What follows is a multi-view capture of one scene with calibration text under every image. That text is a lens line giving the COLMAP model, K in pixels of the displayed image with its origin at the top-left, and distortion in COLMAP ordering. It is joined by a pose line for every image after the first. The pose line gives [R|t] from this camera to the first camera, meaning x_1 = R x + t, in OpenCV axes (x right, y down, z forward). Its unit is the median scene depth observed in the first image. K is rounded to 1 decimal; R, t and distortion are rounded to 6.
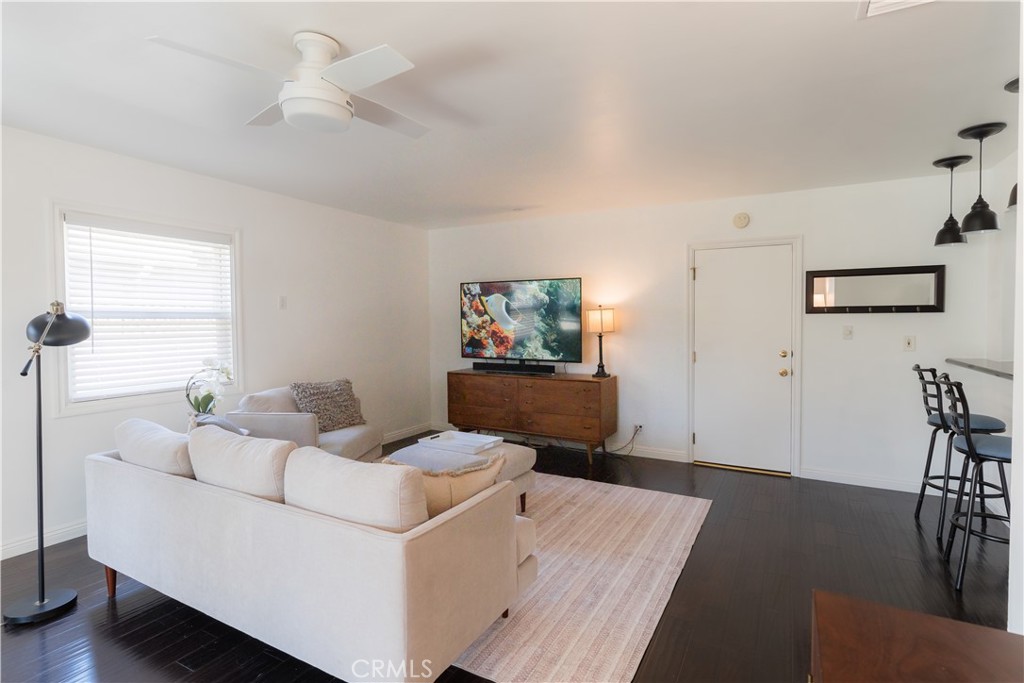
lens RADIAL K [[494.6, 0, 527.6], [0, 494.6, 336.7], [0, 0, 1]] dist [-0.000174, 0.000042]
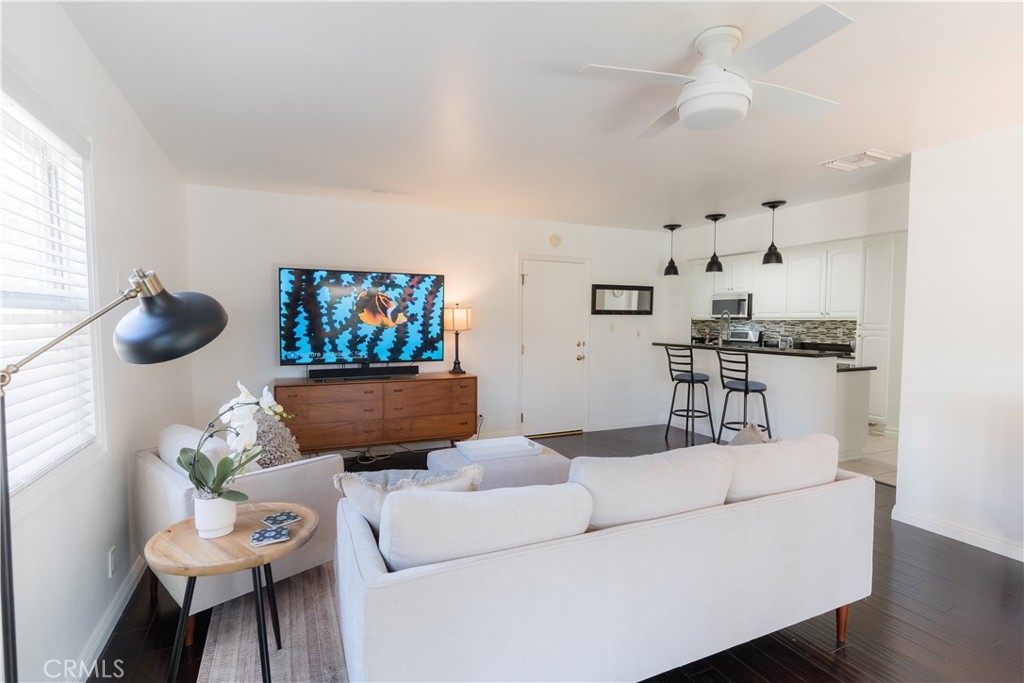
lens RADIAL K [[494.4, 0, 510.0], [0, 494.4, 343.5], [0, 0, 1]] dist [0.003172, 0.000421]
pose [[0.605189, -0.034165, 0.795349, -0.628804], [0.018033, 0.999411, 0.029209, -0.008935], [-0.795878, -0.003334, 0.605448, 0.304611]]
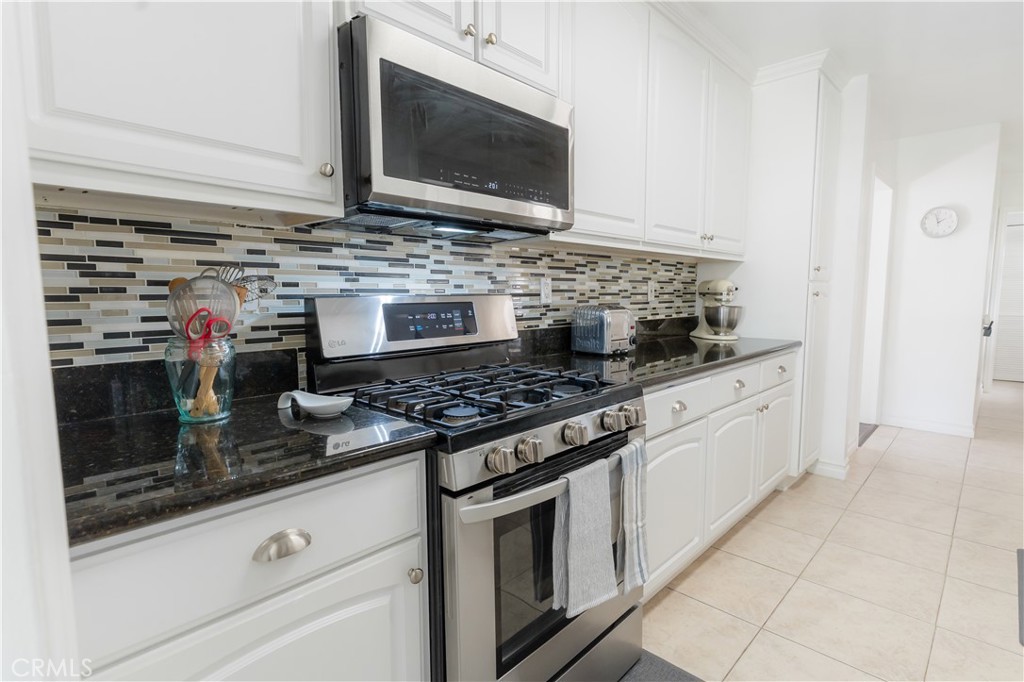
lens RADIAL K [[507.3, 0, 521.7], [0, 507.3, 336.1], [0, 0, 1]] dist [0.003745, 0.000503]
pose [[-0.964538, -0.019426, 0.263227, 1.199349], [0.011901, 0.993073, 0.116898, 0.000820], [-0.263674, 0.115886, -0.957625, 1.062022]]
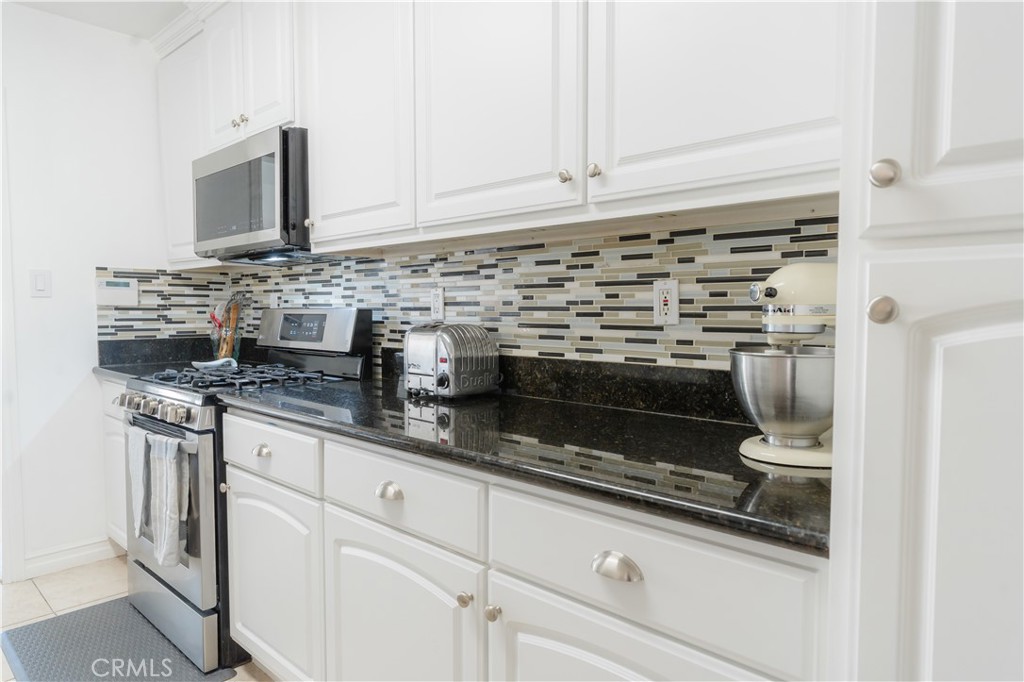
lens RADIAL K [[640.1, 0, 511.4], [0, 640.1, 339.8], [0, 0, 1]] dist [0.005624, 0.000908]
pose [[0.268484, -0.045440, 0.962212, 0.851358], [0.030825, 0.998781, 0.038566, 0.024870], [-0.962791, 0.019306, 0.269557, 0.407250]]
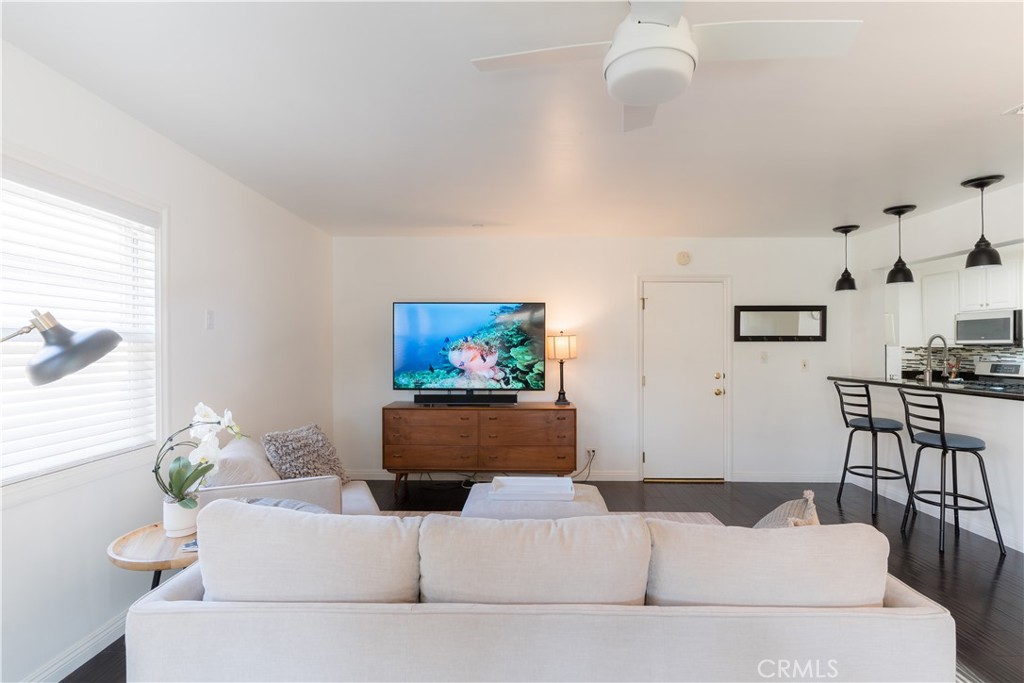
lens RADIAL K [[491.4, 0, 512.9], [0, 491.4, 345.1], [0, 0, 1]] dist [0.002875, 0.000273]
pose [[0.886186, 0.004559, 0.463306, -0.409524], [0.011421, 0.999433, -0.031680, -0.006268], [-0.463188, 0.033366, 0.885632, 0.185035]]
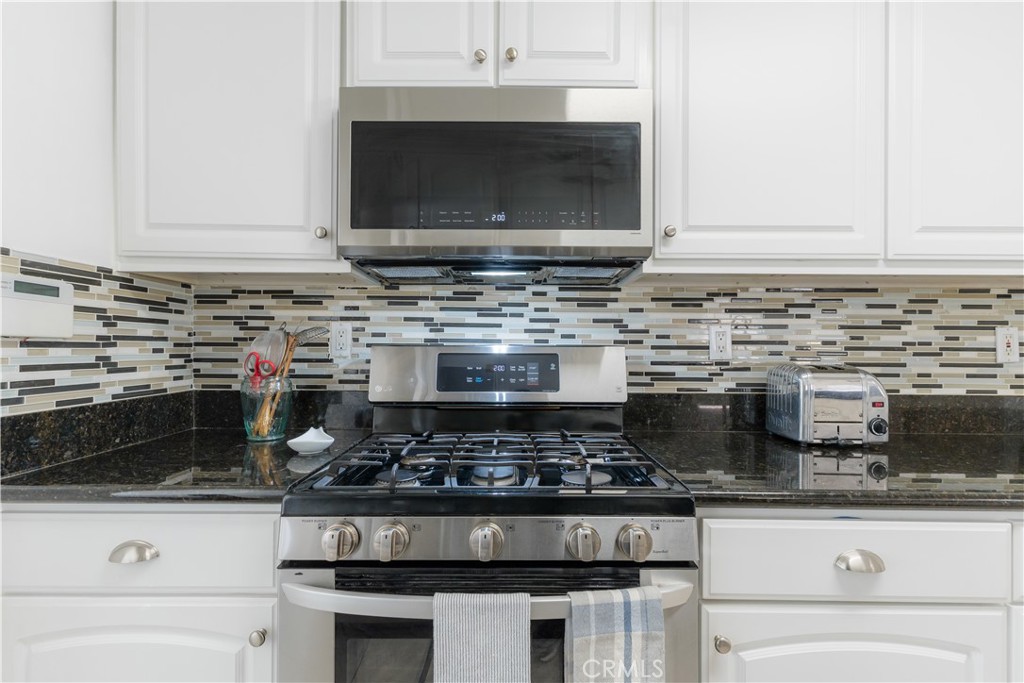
lens RADIAL K [[477.7, 0, 511.3], [0, 477.7, 341.9], [0, 0, 1]] dist [0.003558, 0.000432]
pose [[-0.464079, 0.003080, 0.885788, 1.077977], [0.022335, 0.999717, 0.008226, 0.008359], [-0.885512, 0.023601, -0.464016, 0.873748]]
